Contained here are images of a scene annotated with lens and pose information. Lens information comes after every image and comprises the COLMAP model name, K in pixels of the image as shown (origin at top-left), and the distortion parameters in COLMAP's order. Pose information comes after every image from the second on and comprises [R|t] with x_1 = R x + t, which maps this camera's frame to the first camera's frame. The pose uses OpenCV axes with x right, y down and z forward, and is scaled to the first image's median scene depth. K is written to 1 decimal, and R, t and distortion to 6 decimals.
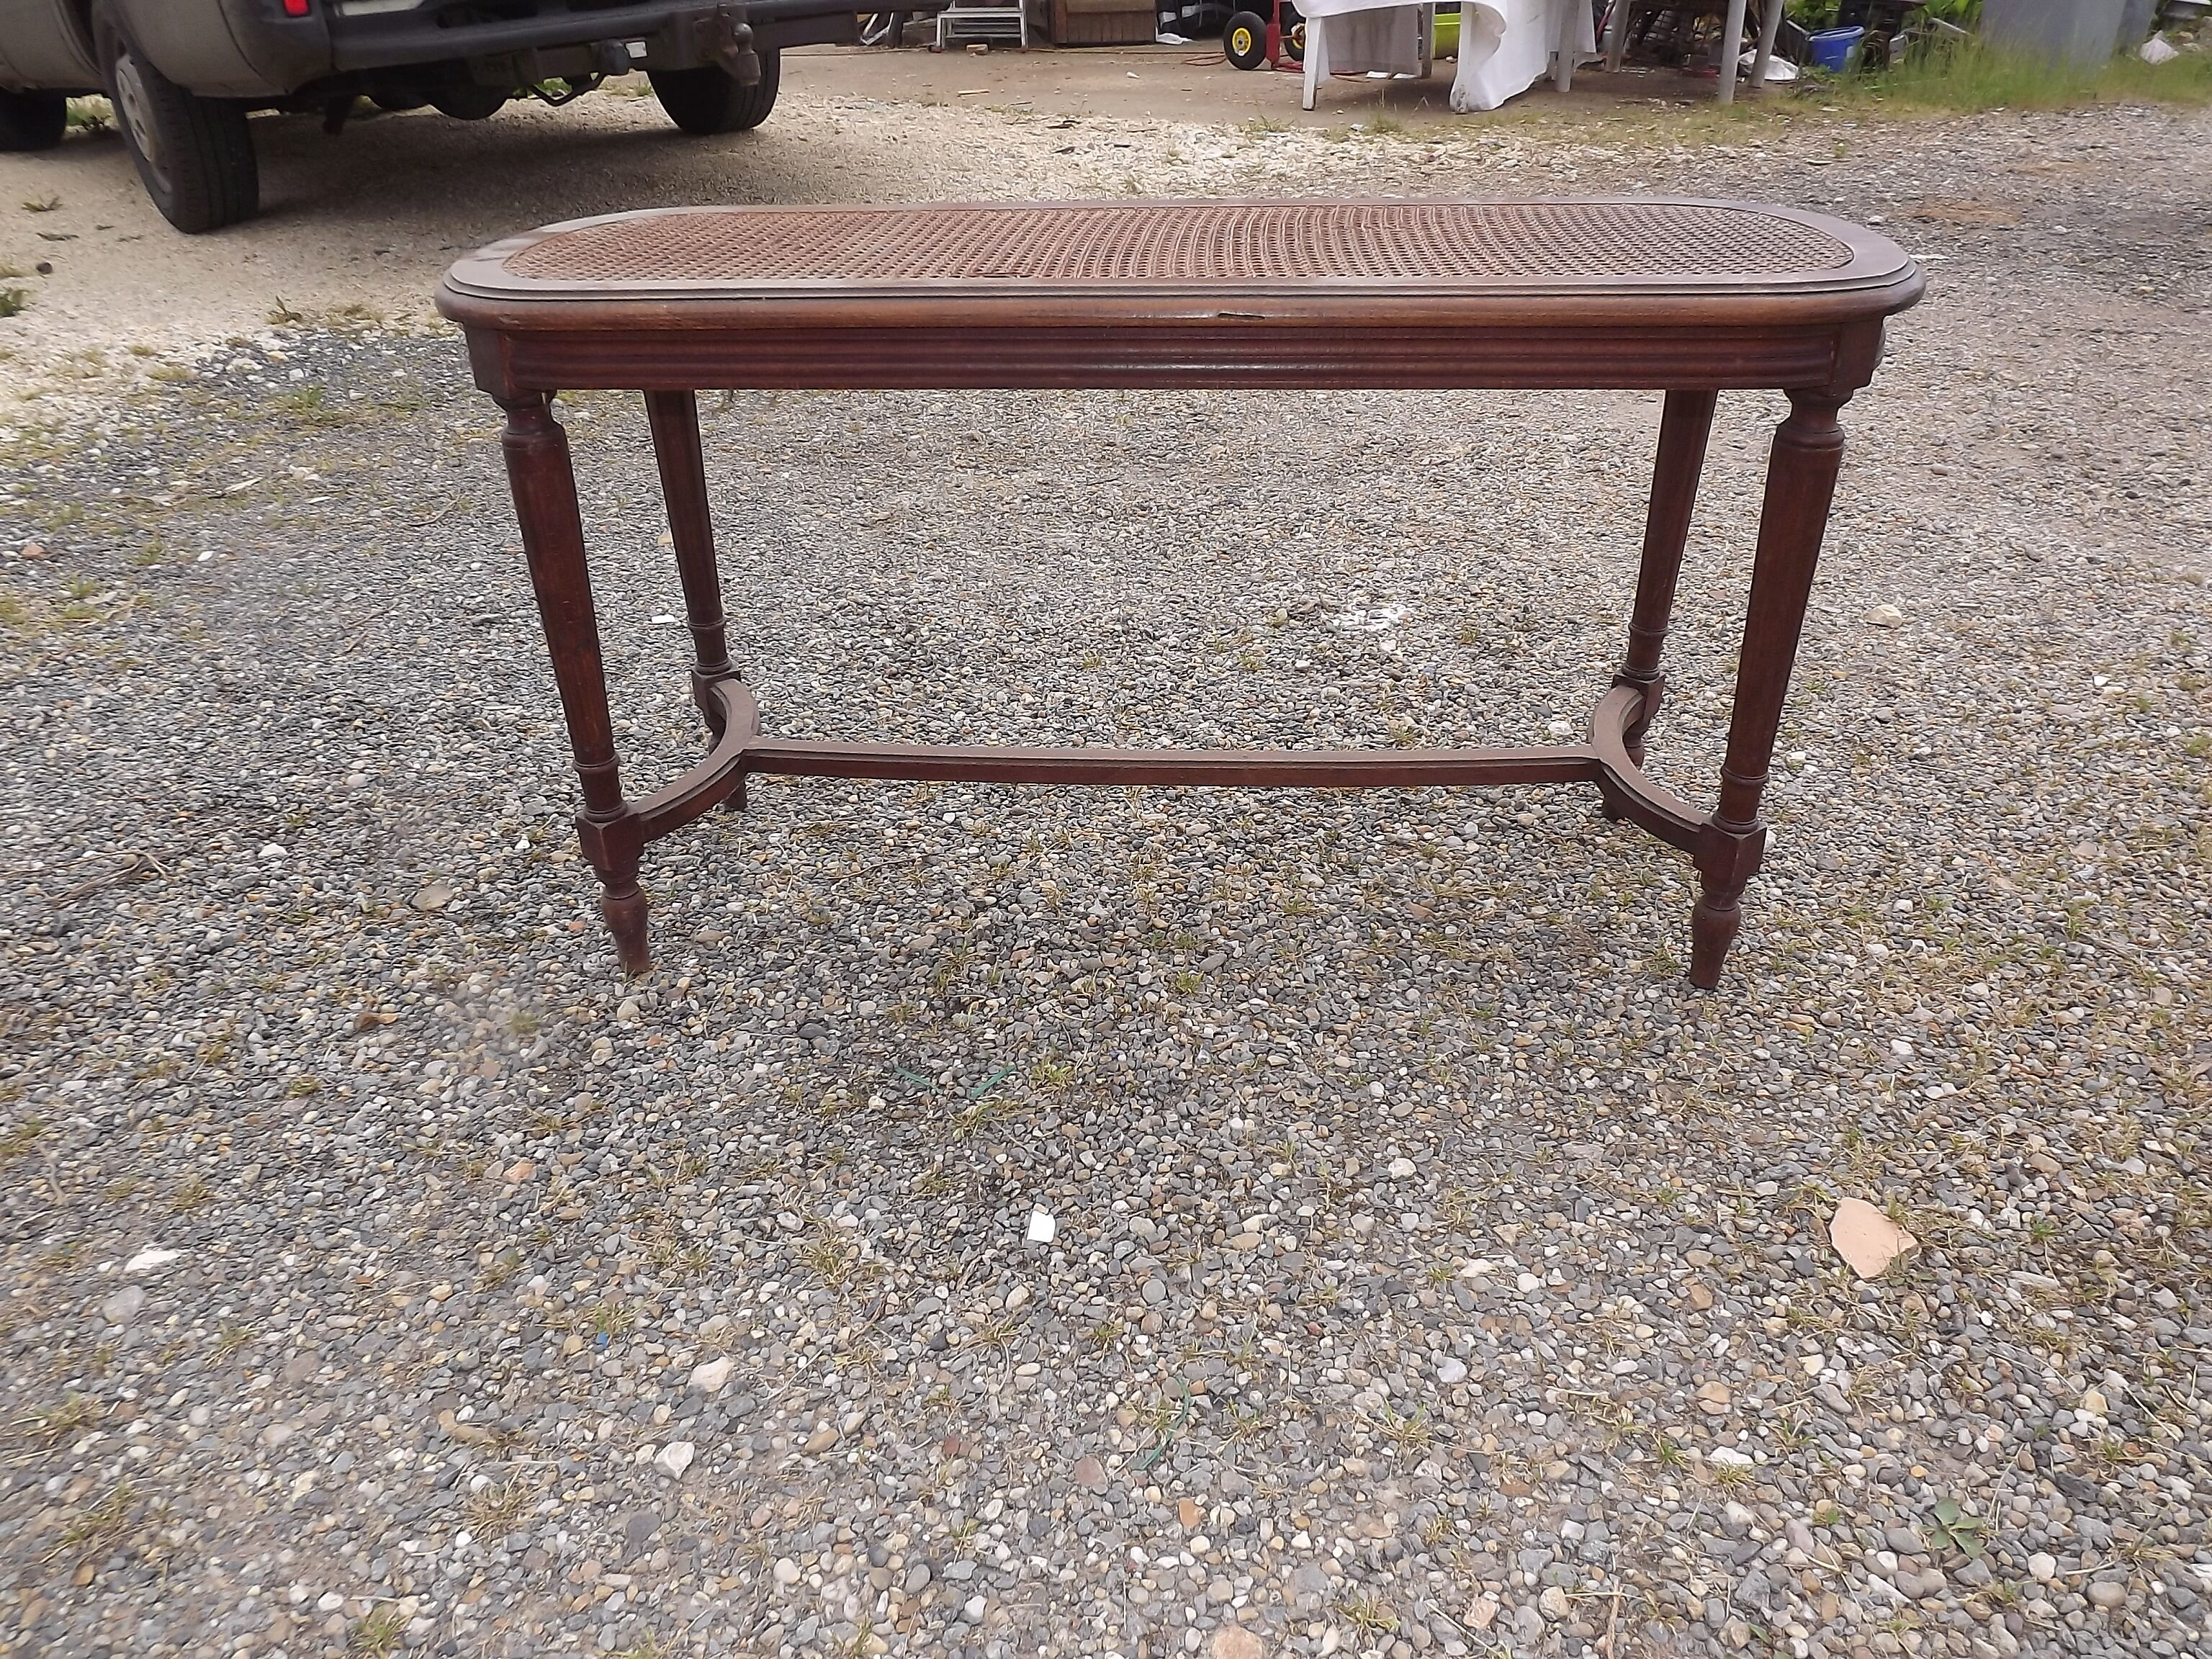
lens RADIAL K [[1598.0, 0, 1128.4], [0, 1598.0, 832.0], [0, 0, 1]] dist [-0.060961, 0.018930]
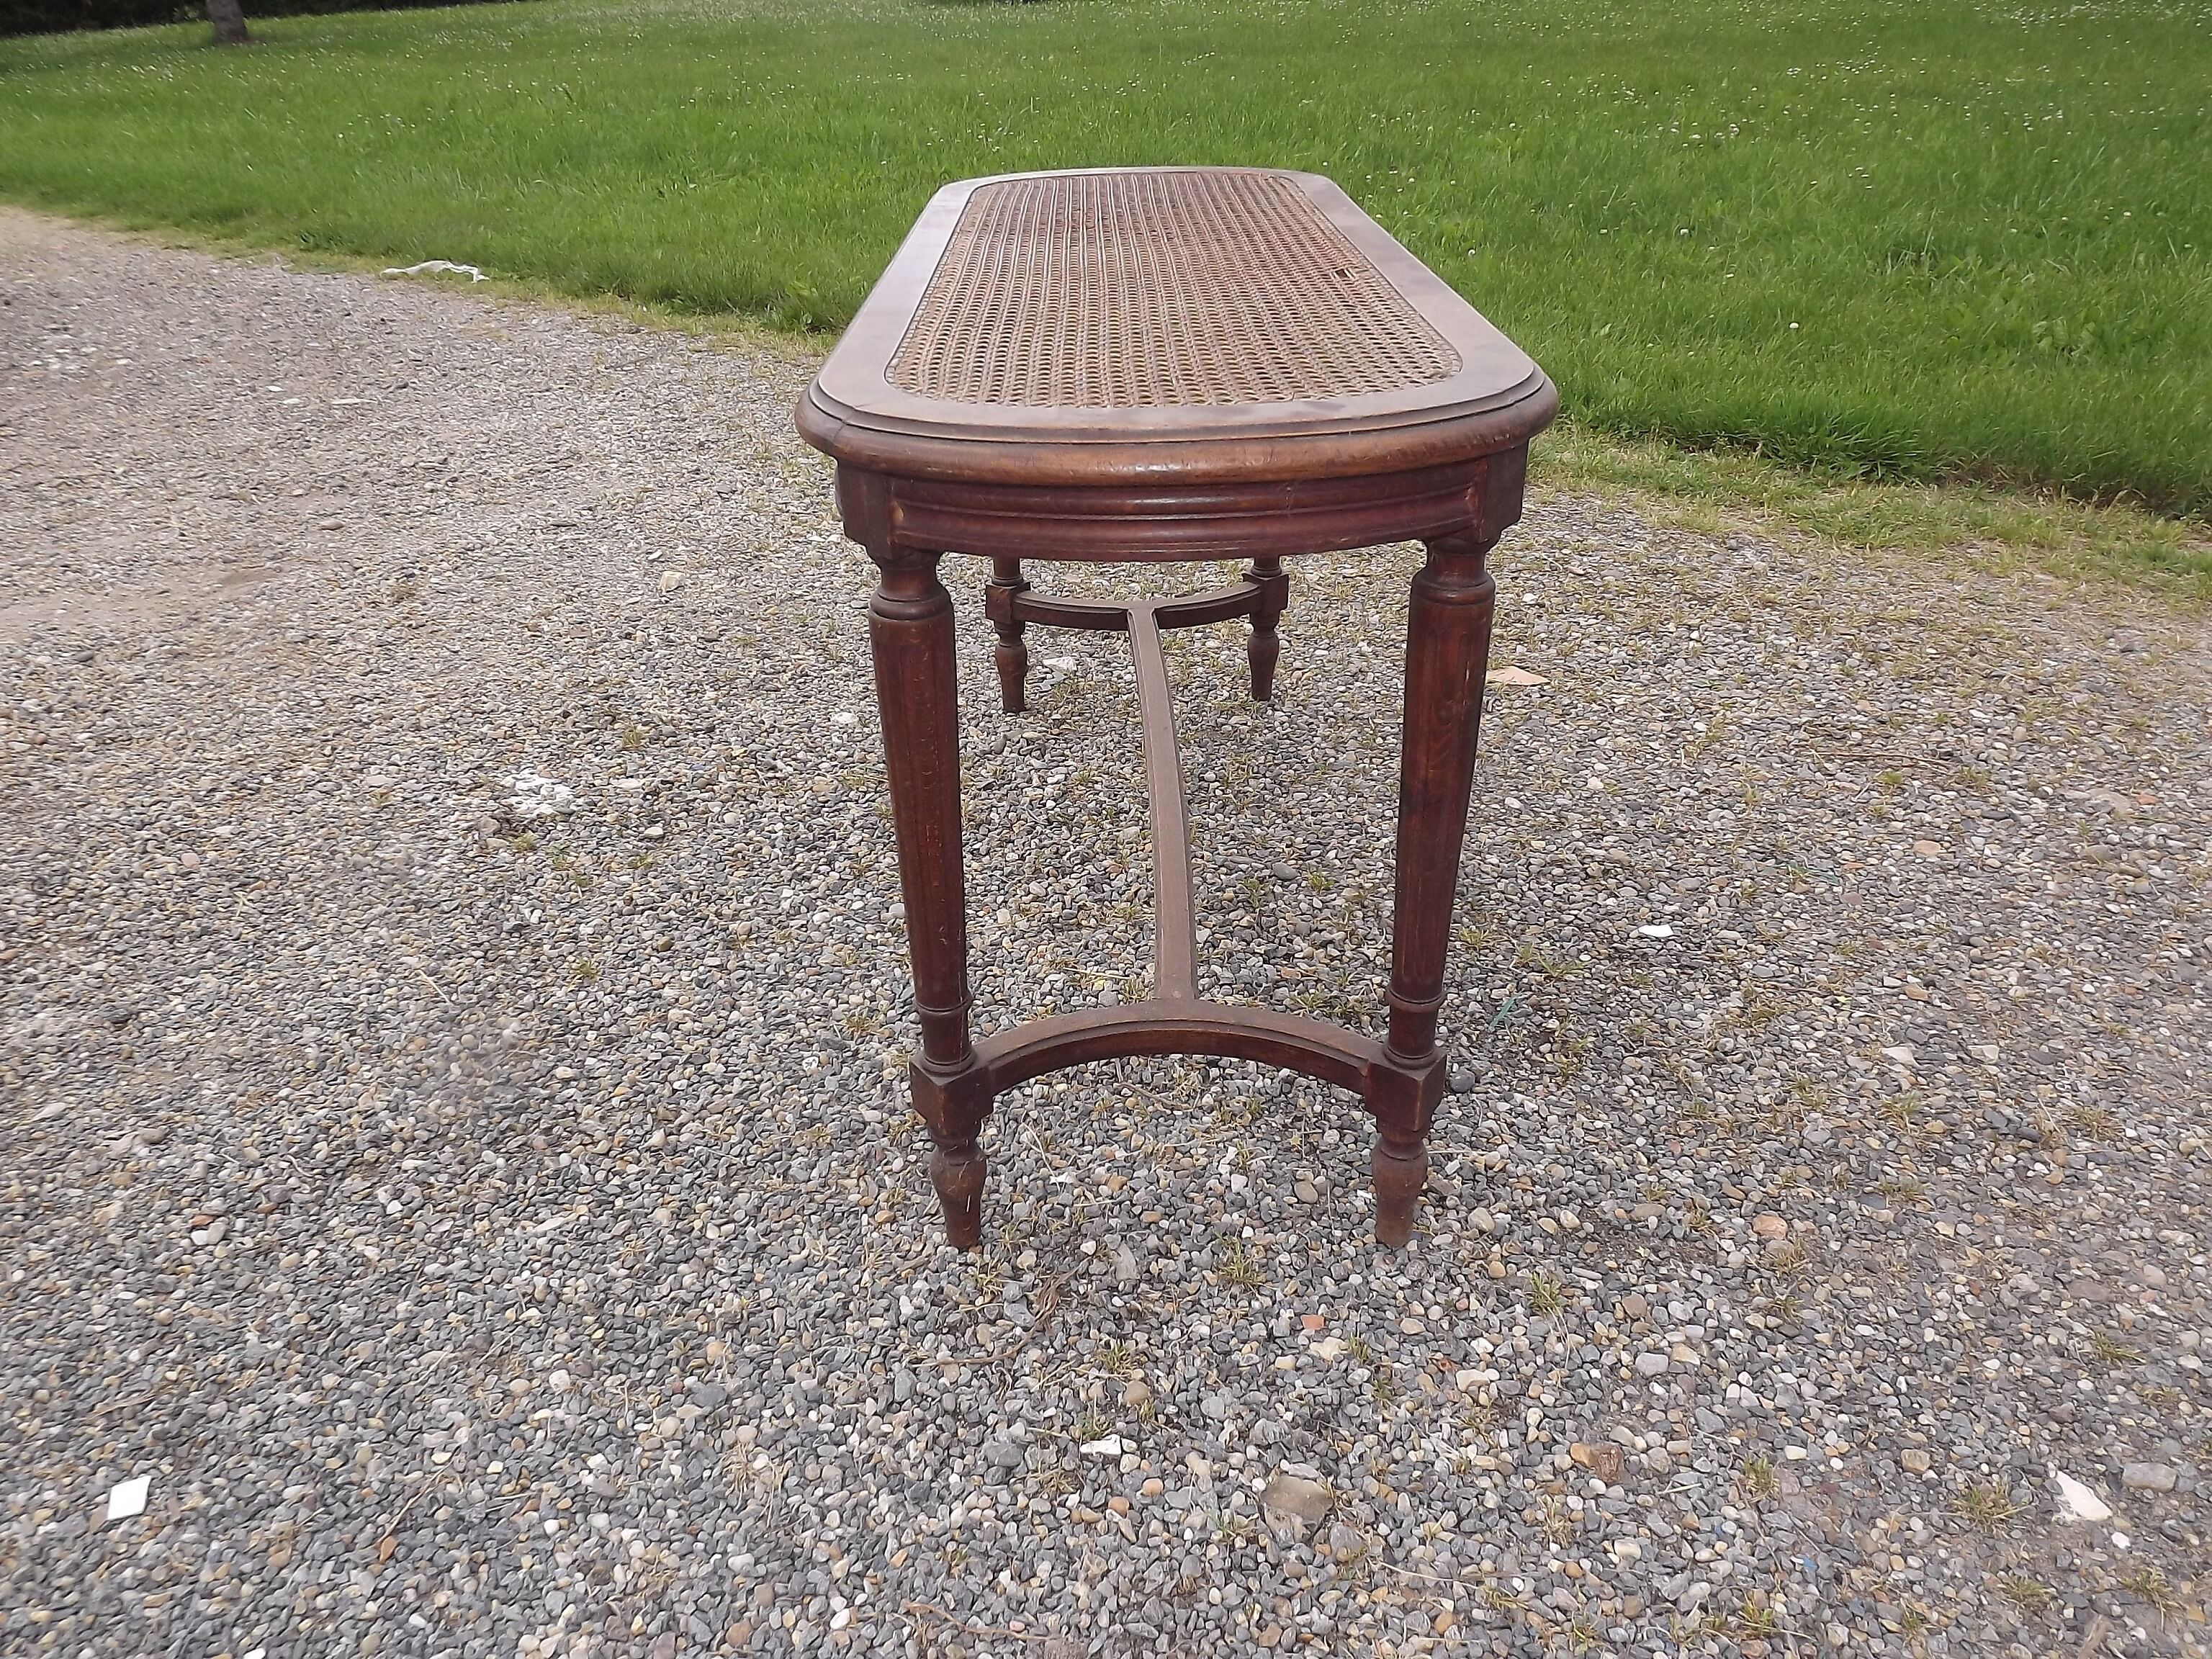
lens RADIAL K [[1597.8, 0, 1105.1], [0, 1597.8, 841.1], [0, 0, 1]] dist [-0.058460, 0.014931]
pose [[-0.061243, -0.471452, 0.879763, -1.164618], [0.510648, 0.742531, 0.433459, -0.616891], [-0.857606, 0.475796, 0.195271, 1.122286]]
